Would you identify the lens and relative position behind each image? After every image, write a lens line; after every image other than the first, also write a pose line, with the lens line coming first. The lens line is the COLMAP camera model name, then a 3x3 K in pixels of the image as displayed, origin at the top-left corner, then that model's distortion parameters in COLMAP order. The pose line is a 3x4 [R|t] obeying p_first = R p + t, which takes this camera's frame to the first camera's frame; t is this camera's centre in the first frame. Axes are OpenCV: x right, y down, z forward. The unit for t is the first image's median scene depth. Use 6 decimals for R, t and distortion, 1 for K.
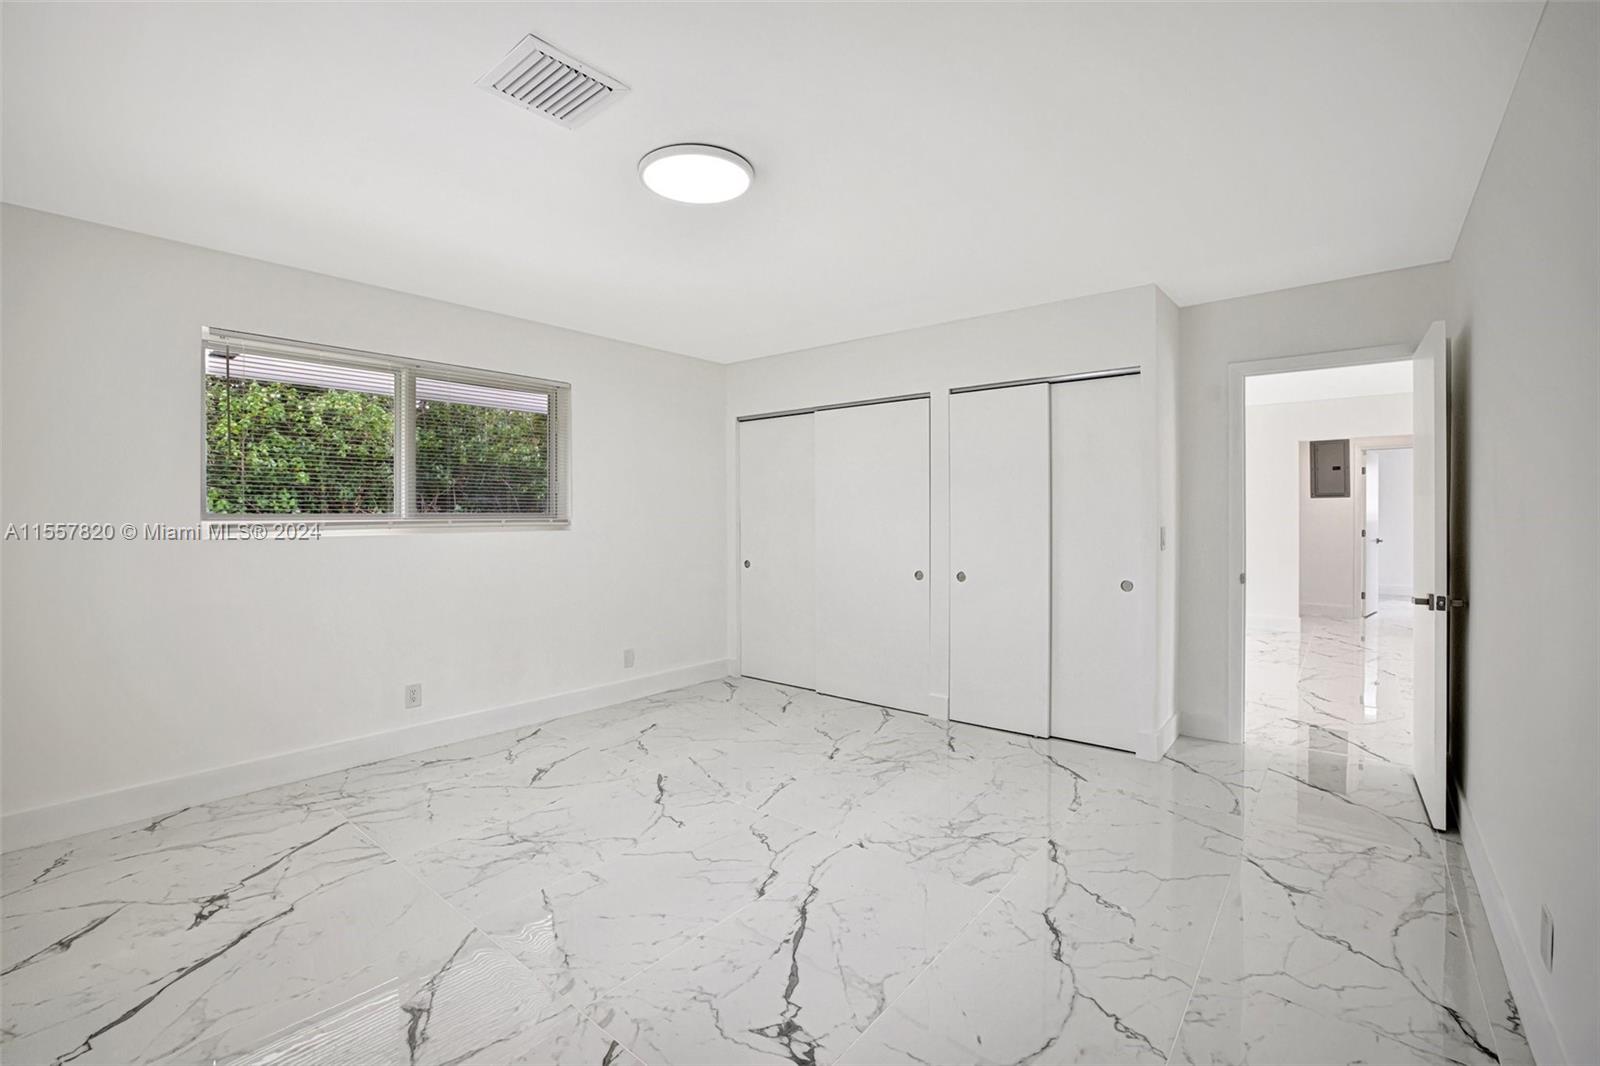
lens RADIAL K [[684.1, 0, 794.7], [0, 684.1, 514.2], [0, 0, 1]] dist [-0.043789, 0.014830]
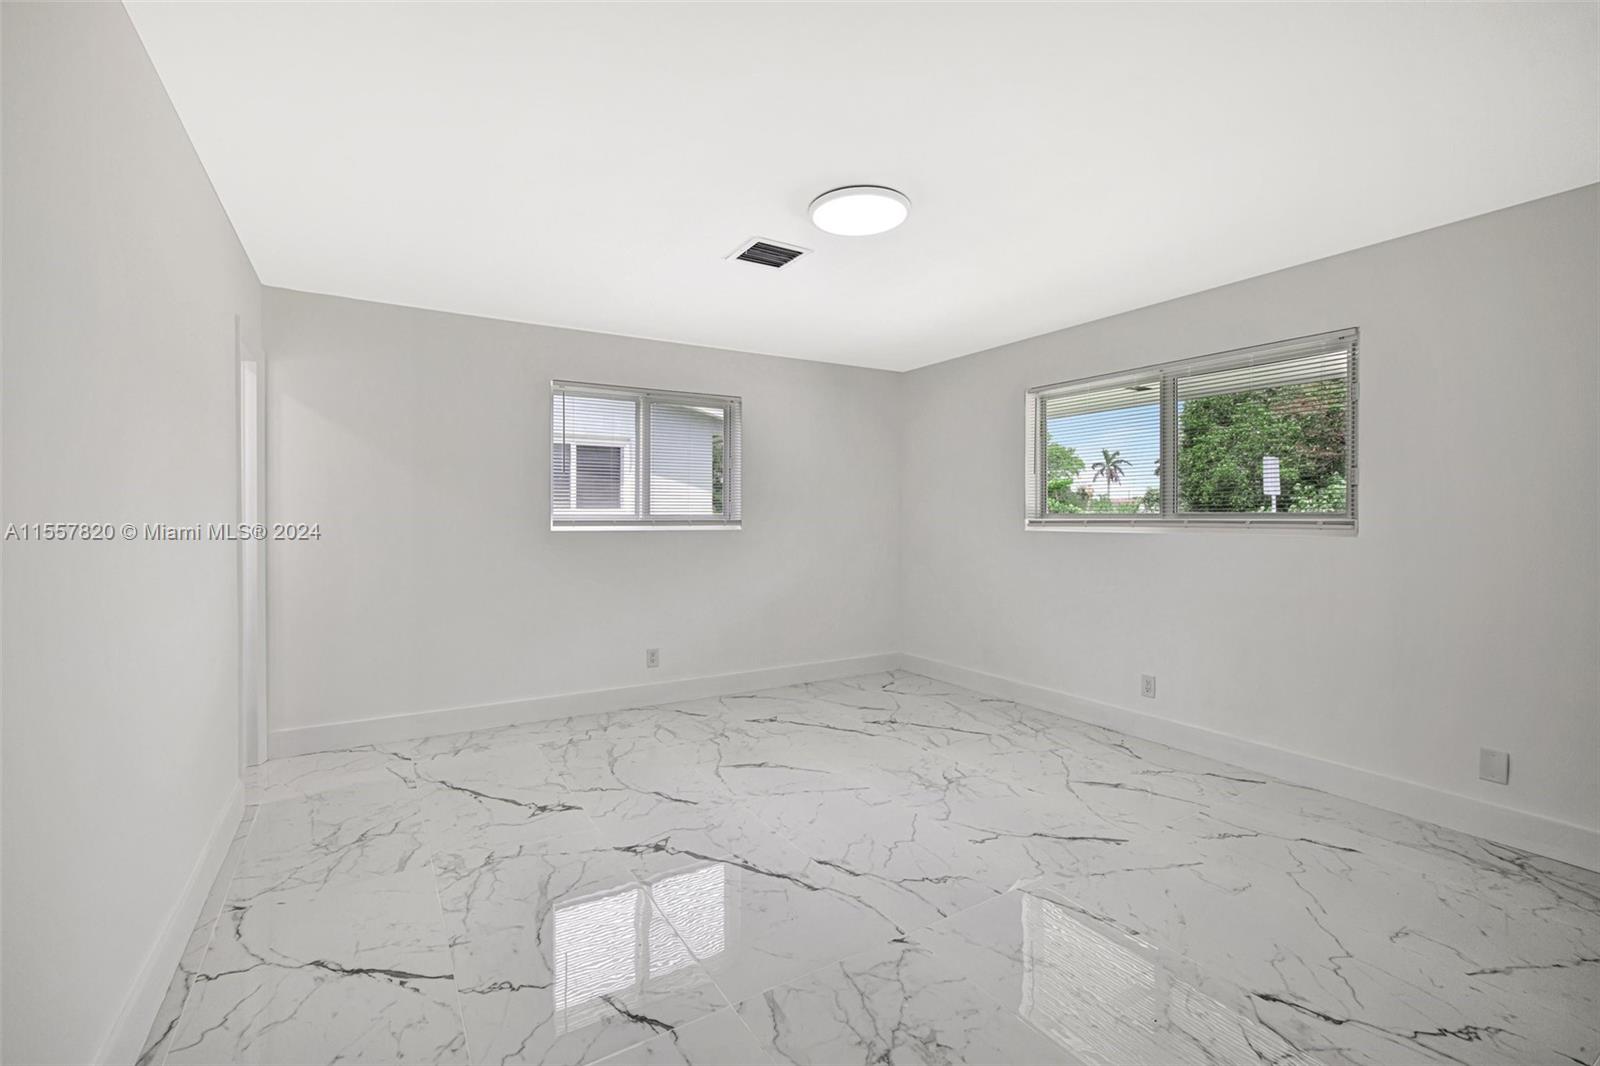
lens RADIAL K [[700.1, 0, 793.6], [0, 700.1, 512.2], [0, 0, 1]] dist [-0.043161, 0.016459]
pose [[-0.318541, -0.003084, -0.947904, 0.824511], [-0.001414, 0.999995, -0.002779, 0.001749], [0.947908, 0.000455, -0.318544, 1.059830]]
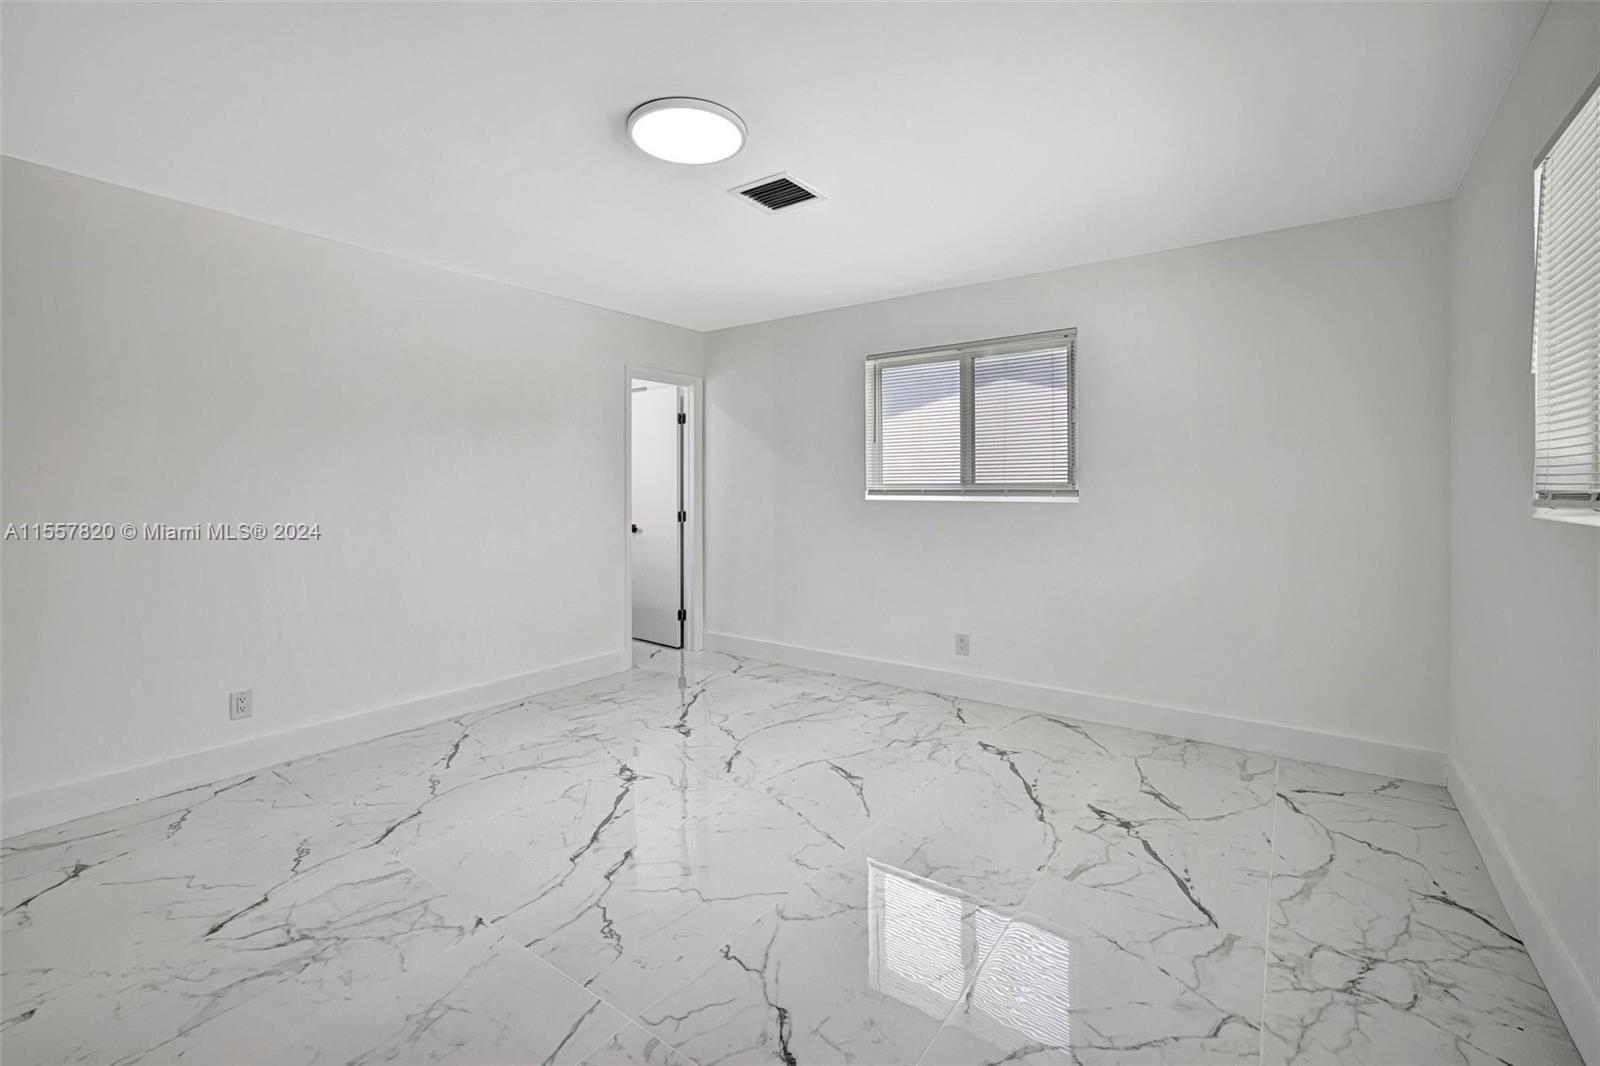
lens RADIAL K [[702.1, 0, 788.0], [0, 702.1, 482.0], [0, 0, 1]] dist [-0.028134, 0.015871]
pose [[-0.998644, 0.006335, -0.051671, -0.194534], [0.006562, 0.999970, -0.004226, 0.004319], [0.051643, -0.004559, -0.998655, 1.671819]]
